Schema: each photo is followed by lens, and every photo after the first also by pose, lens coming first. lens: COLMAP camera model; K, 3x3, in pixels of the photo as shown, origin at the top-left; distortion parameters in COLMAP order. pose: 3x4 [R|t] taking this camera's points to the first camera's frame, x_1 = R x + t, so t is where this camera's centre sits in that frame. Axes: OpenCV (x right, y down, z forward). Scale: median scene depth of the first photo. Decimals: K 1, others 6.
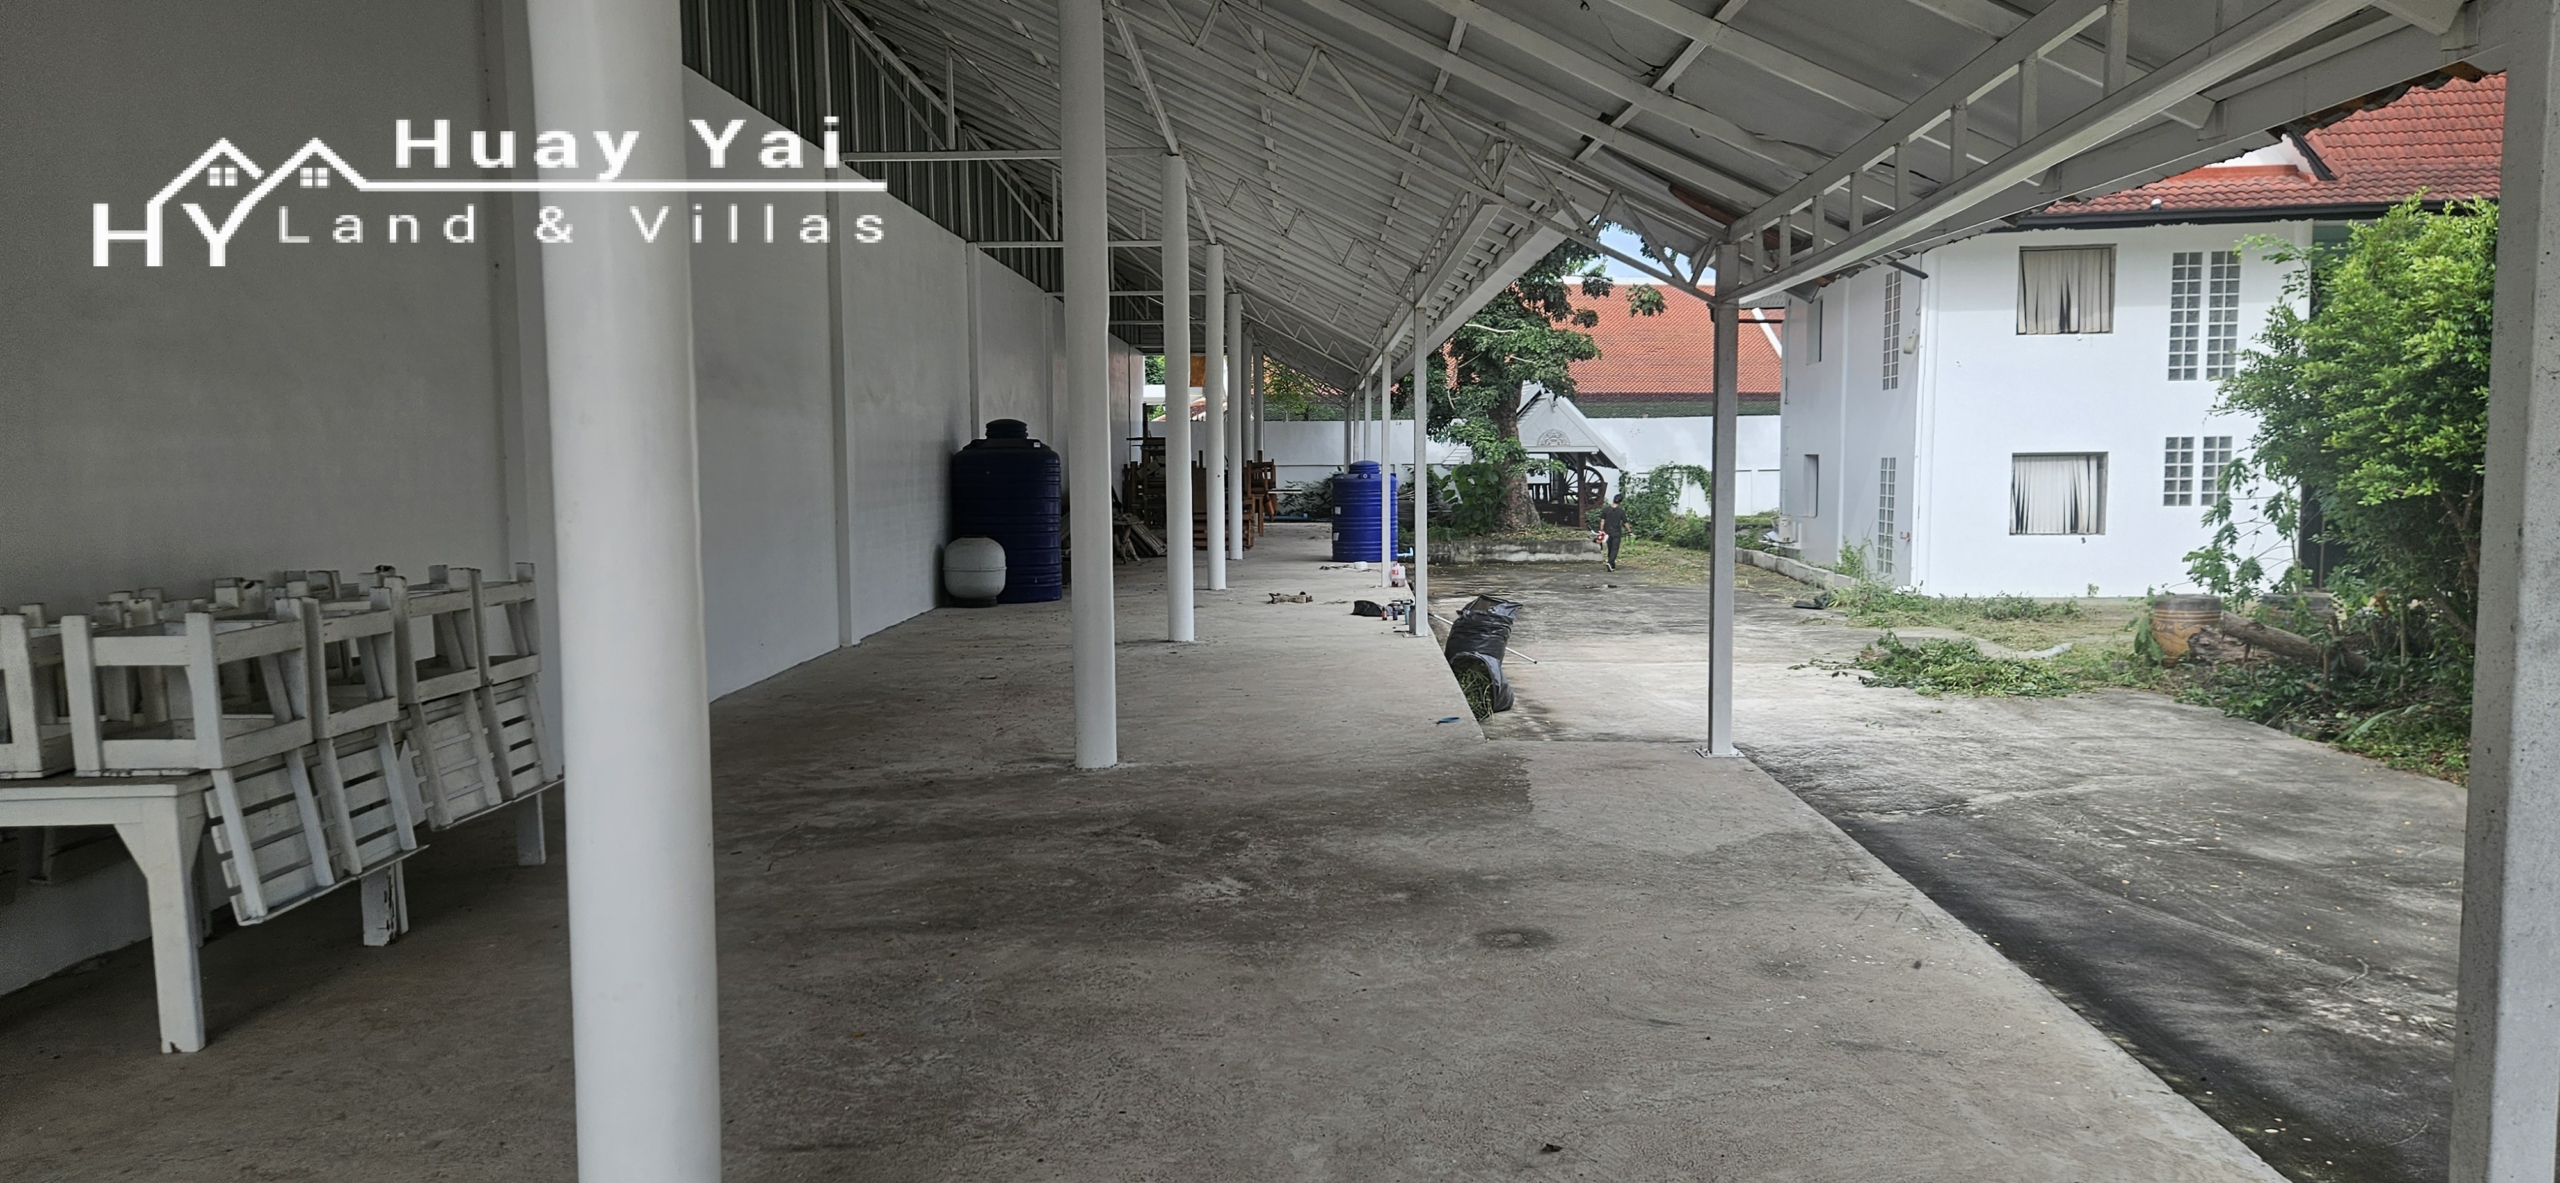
lens RADIAL K [[1696.7, 0, 1177.2], [0, 1696.7, 627.3], [0, 0, 1]] dist [0.001028, -0.001333]
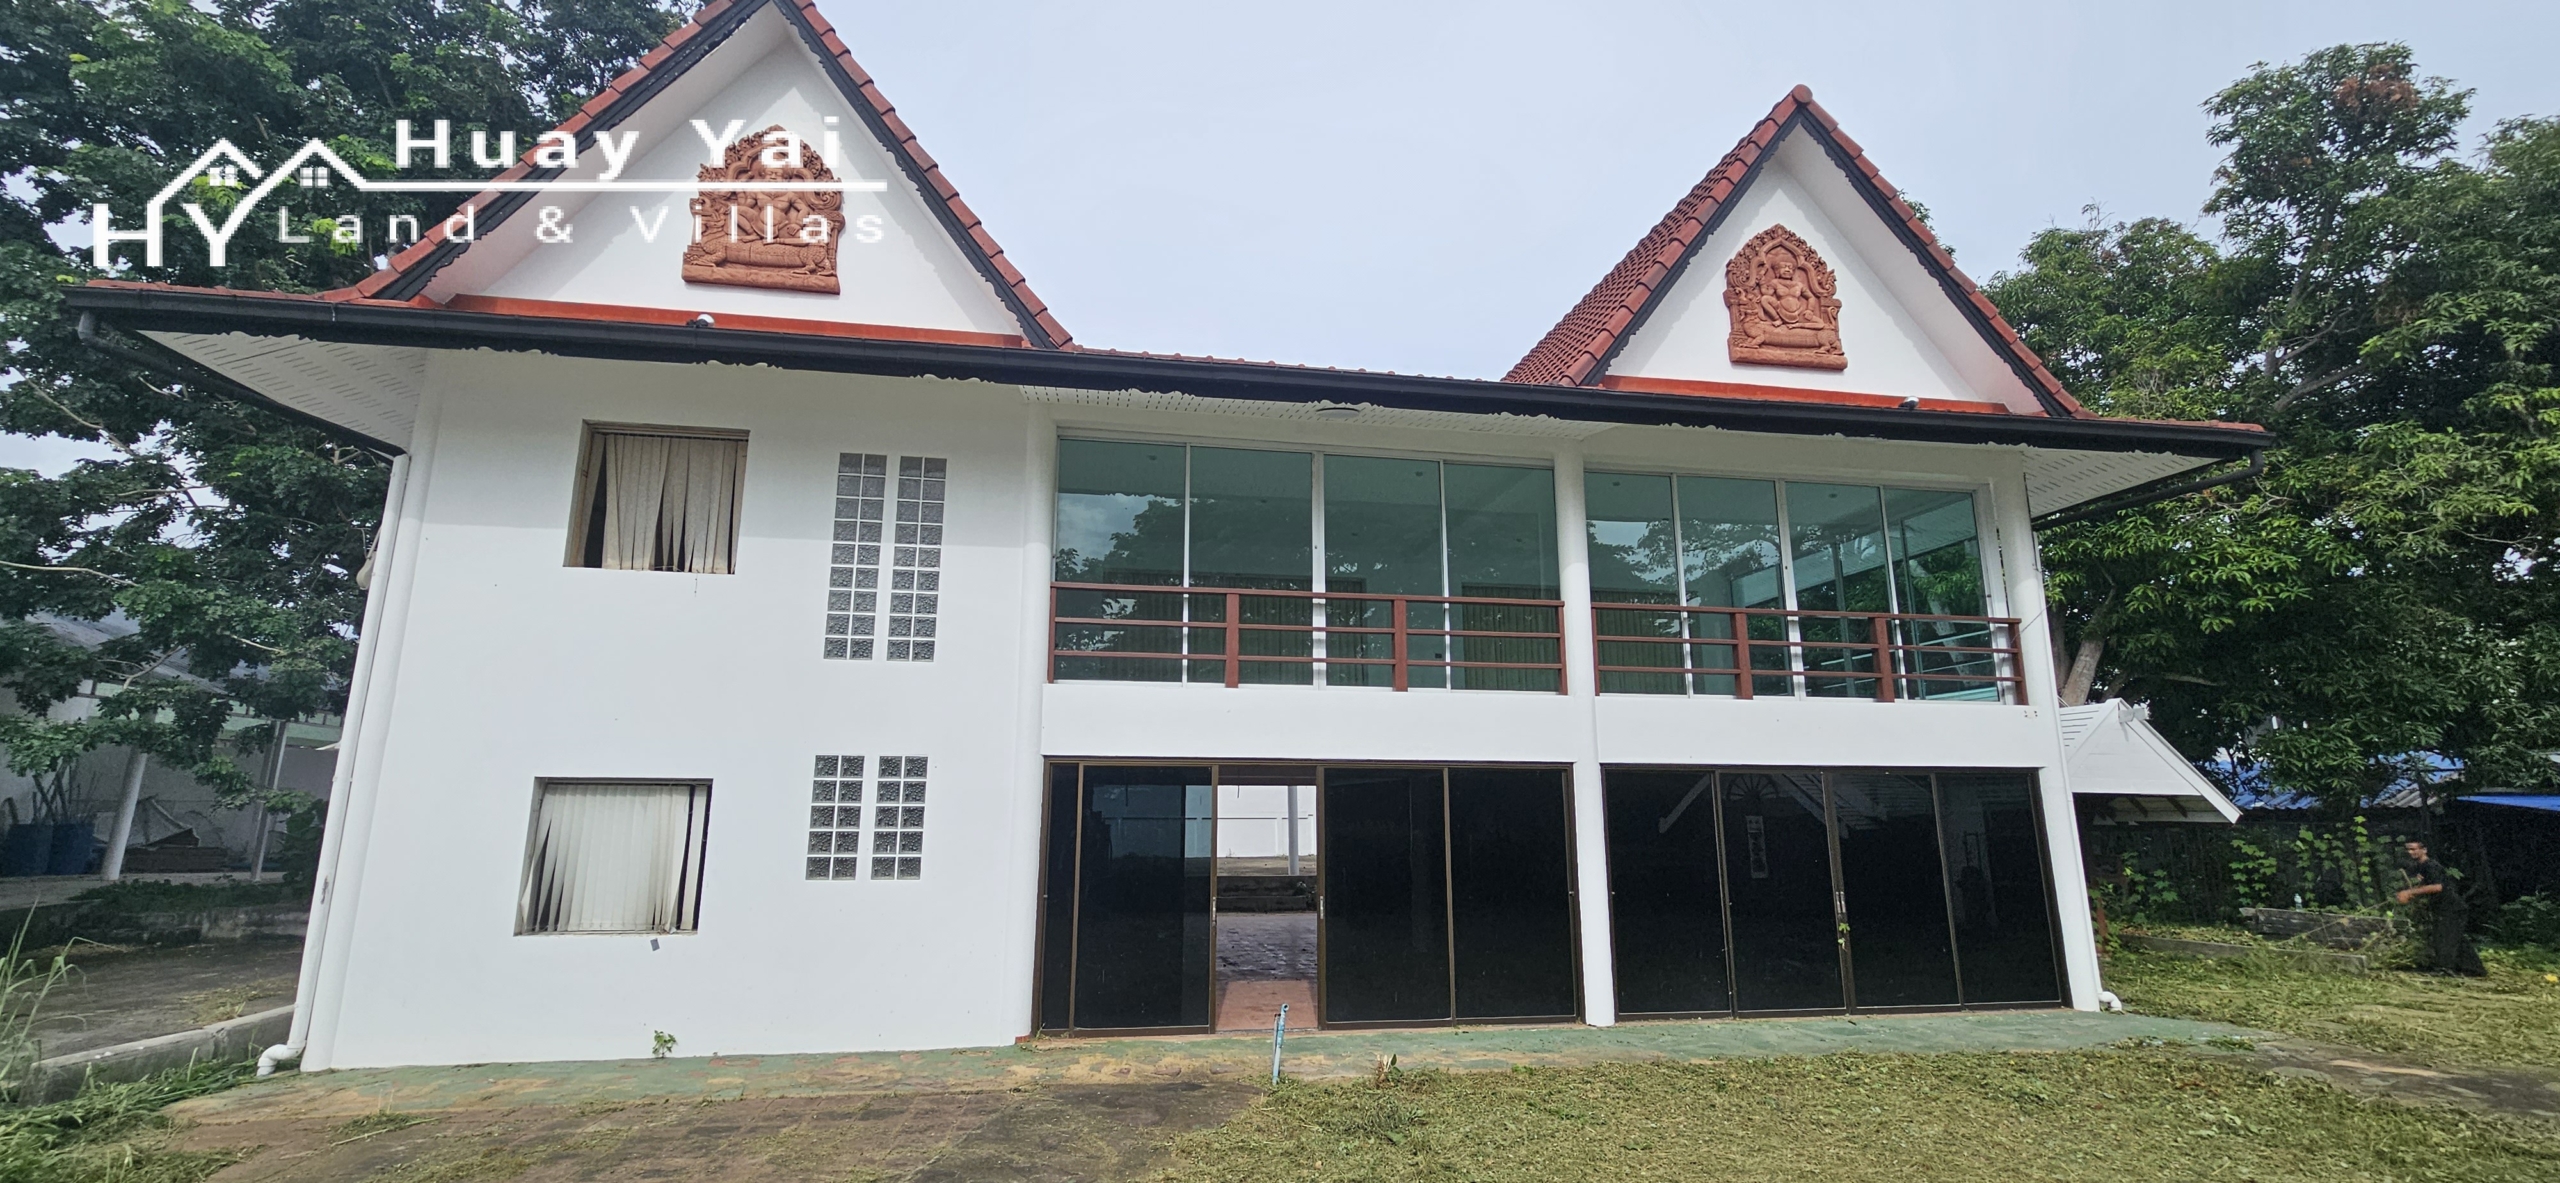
lens RADIAL K [[1054.2, 0, 1264.6], [0, 1054.2, 603.6], [0, 0, 1]] dist [0.002038, -0.001040]
pose [[0.950360, 0.078134, 0.301182, 0.610730], [0.013237, 0.956929, -0.290020, -0.055483], [-0.310871, 0.279610, 0.908393, 0.611544]]
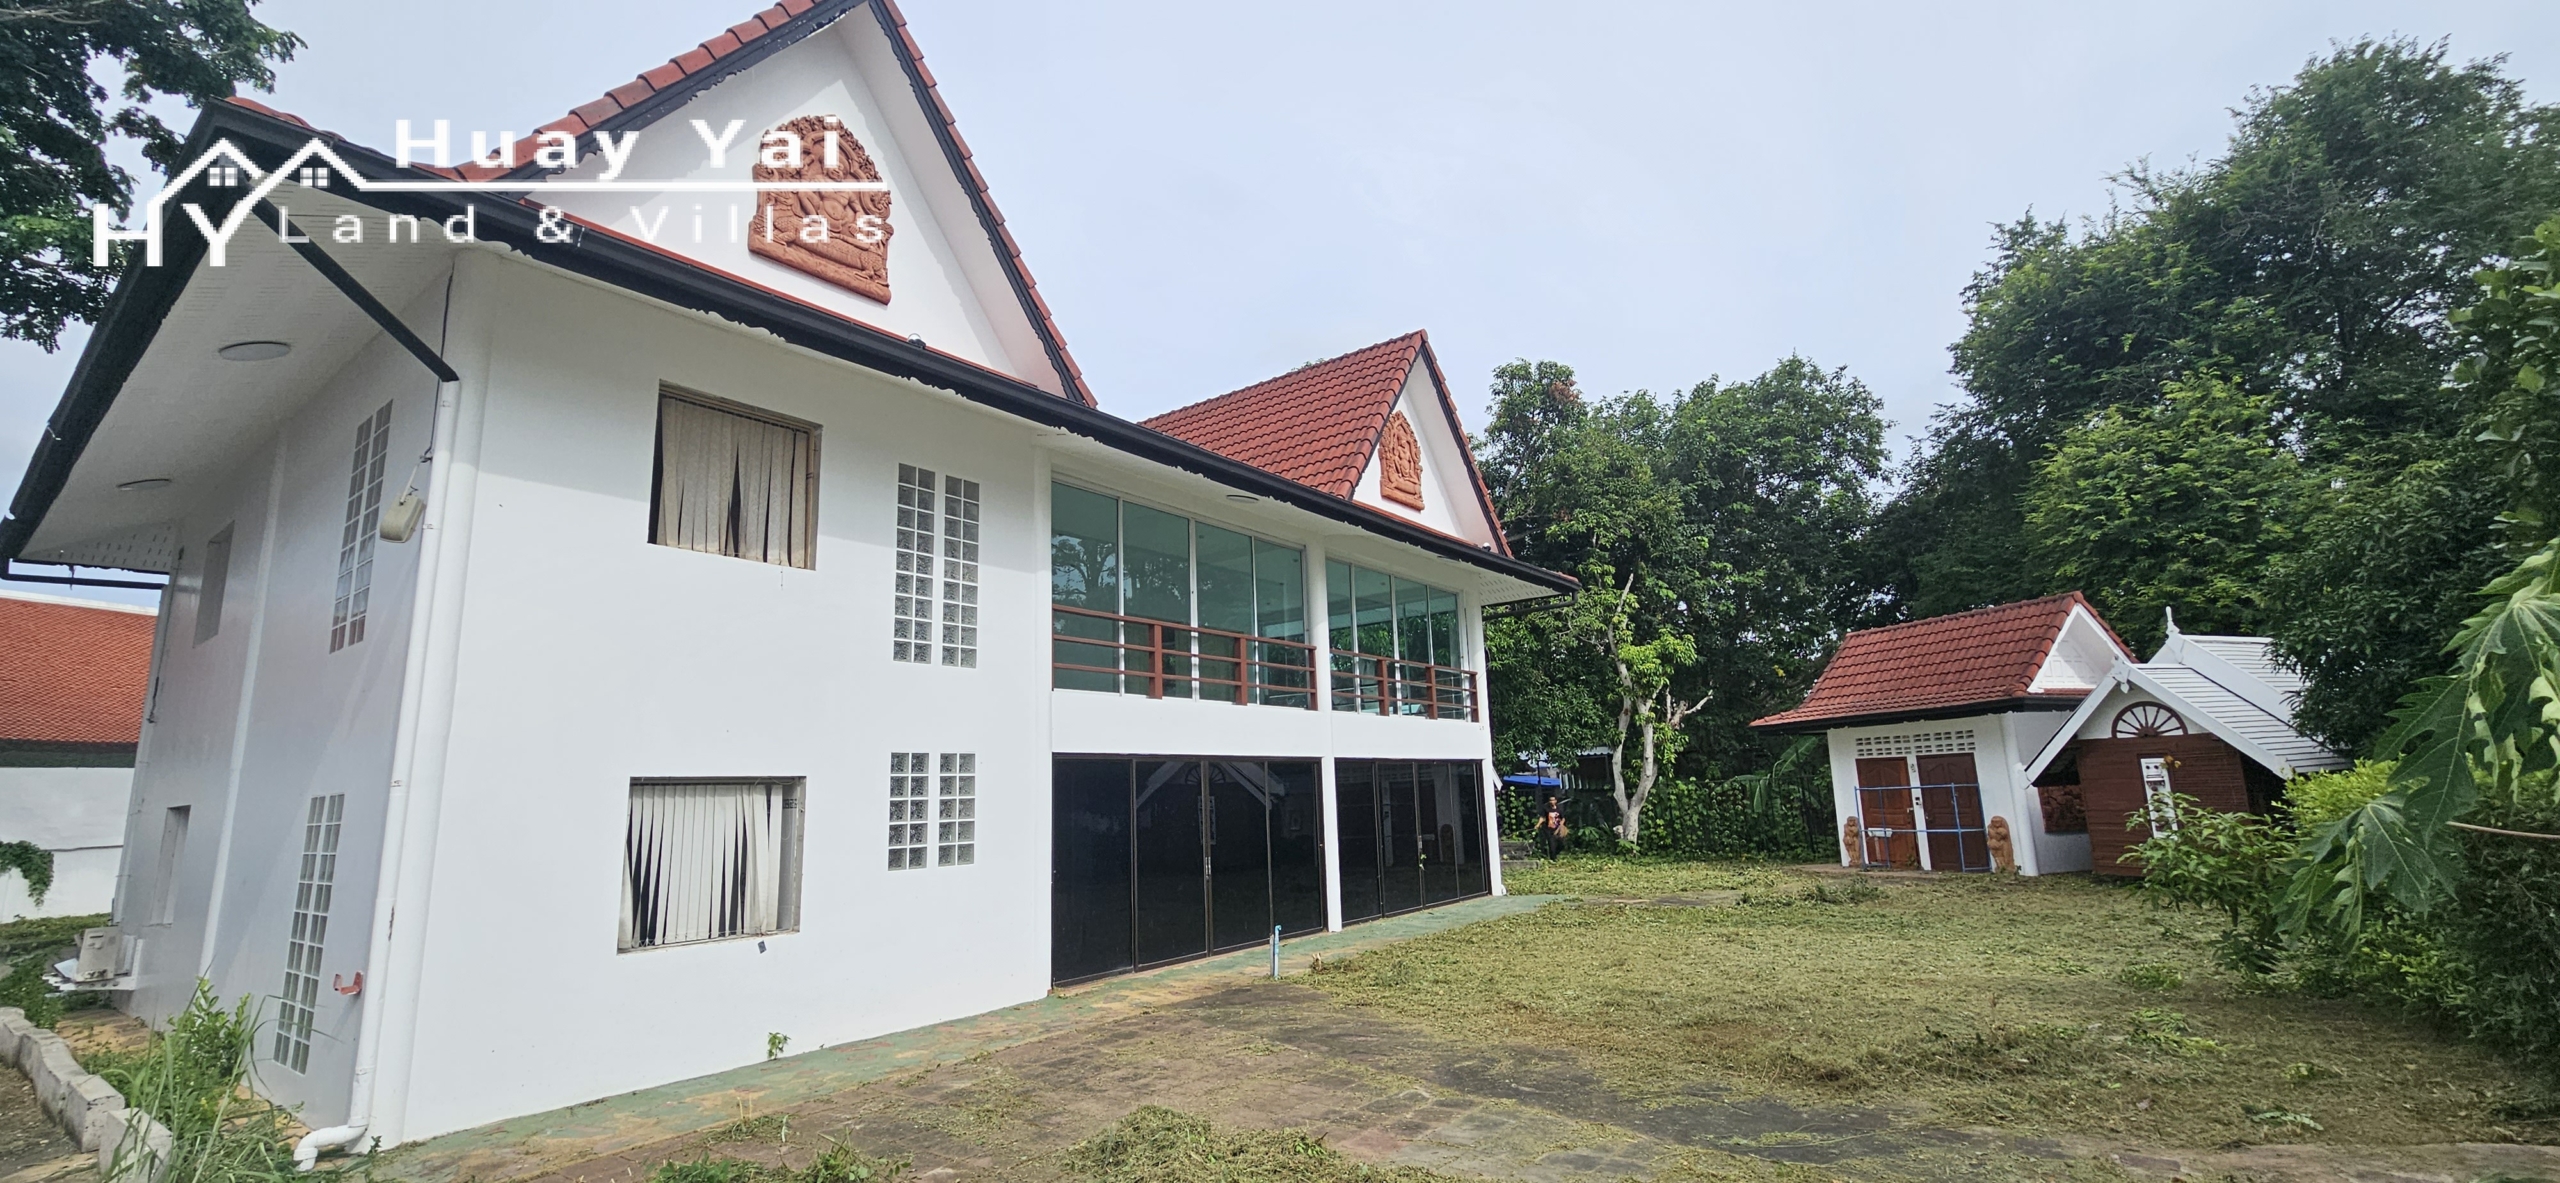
lens RADIAL K [[1054.2, 0, 1264.6], [0, 1054.2, 601.3], [0, 0, 1]] dist [0.002038, -0.001040]
pose [[0.480166, 0.158125, 0.862808, 0.313120], [0.114483, 0.963908, -0.240366, -0.058284], [-0.869675, 0.214192, 0.444733, 0.702300]]
